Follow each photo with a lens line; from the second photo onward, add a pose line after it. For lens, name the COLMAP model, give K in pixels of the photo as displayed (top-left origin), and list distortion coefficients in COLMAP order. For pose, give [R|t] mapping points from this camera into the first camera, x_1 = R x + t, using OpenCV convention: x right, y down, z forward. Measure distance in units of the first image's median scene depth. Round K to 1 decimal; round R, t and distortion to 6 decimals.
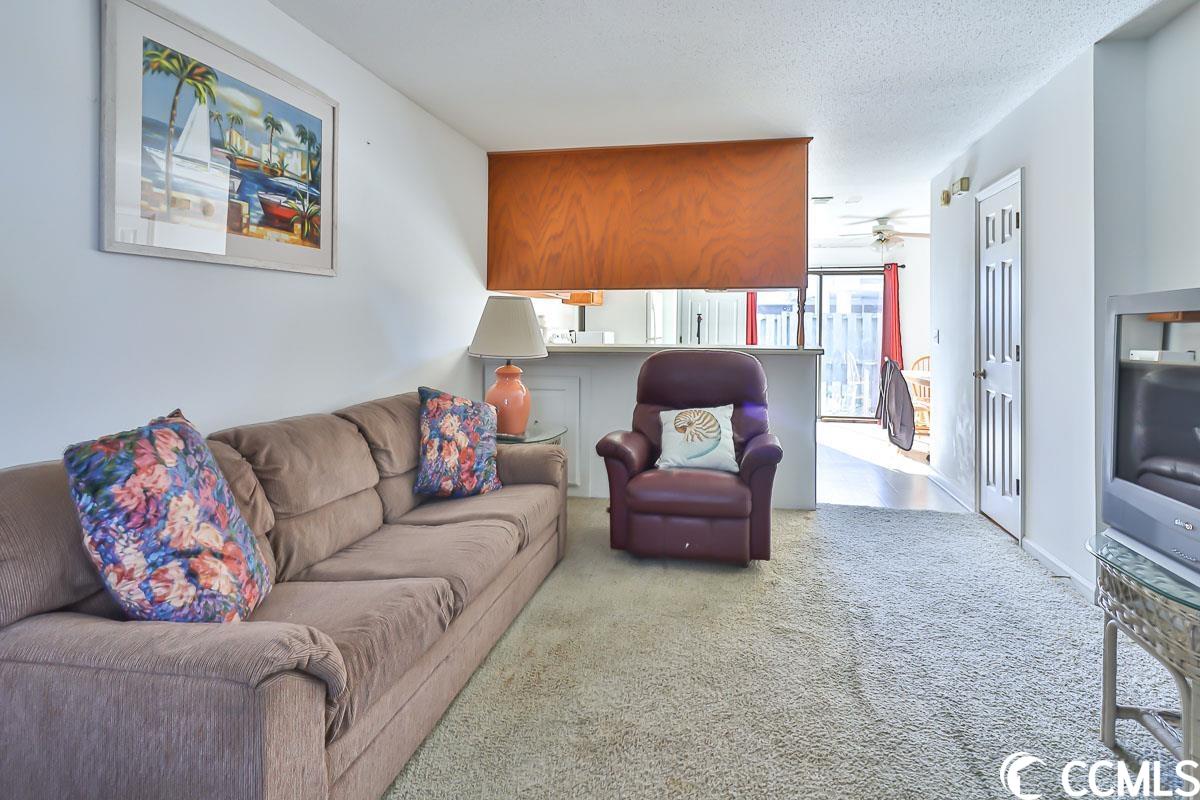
lens RADIAL K [[631.3, 0, 600.9], [0, 631.3, 320.5], [0, 0, 1]] dist [-0.001107, -0.000464]
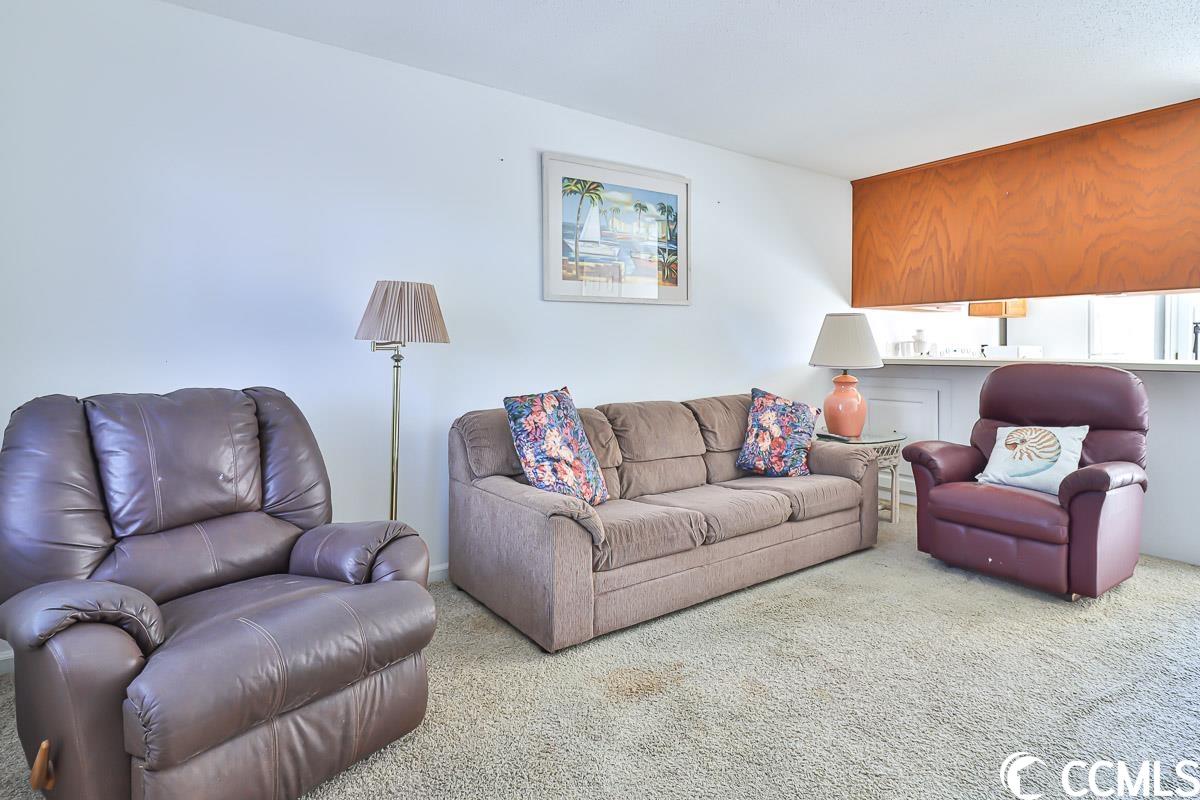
lens RADIAL K [[652.4, 0, 599.0], [0, 652.4, 345.9], [0, 0, 1]] dist [0.001239, -0.000680]
pose [[0.700691, -0.005556, -0.713443, 0.494298], [0.012453, 0.999913, 0.004444, 0.012199], [0.713356, -0.011998, 0.700699, -0.160410]]
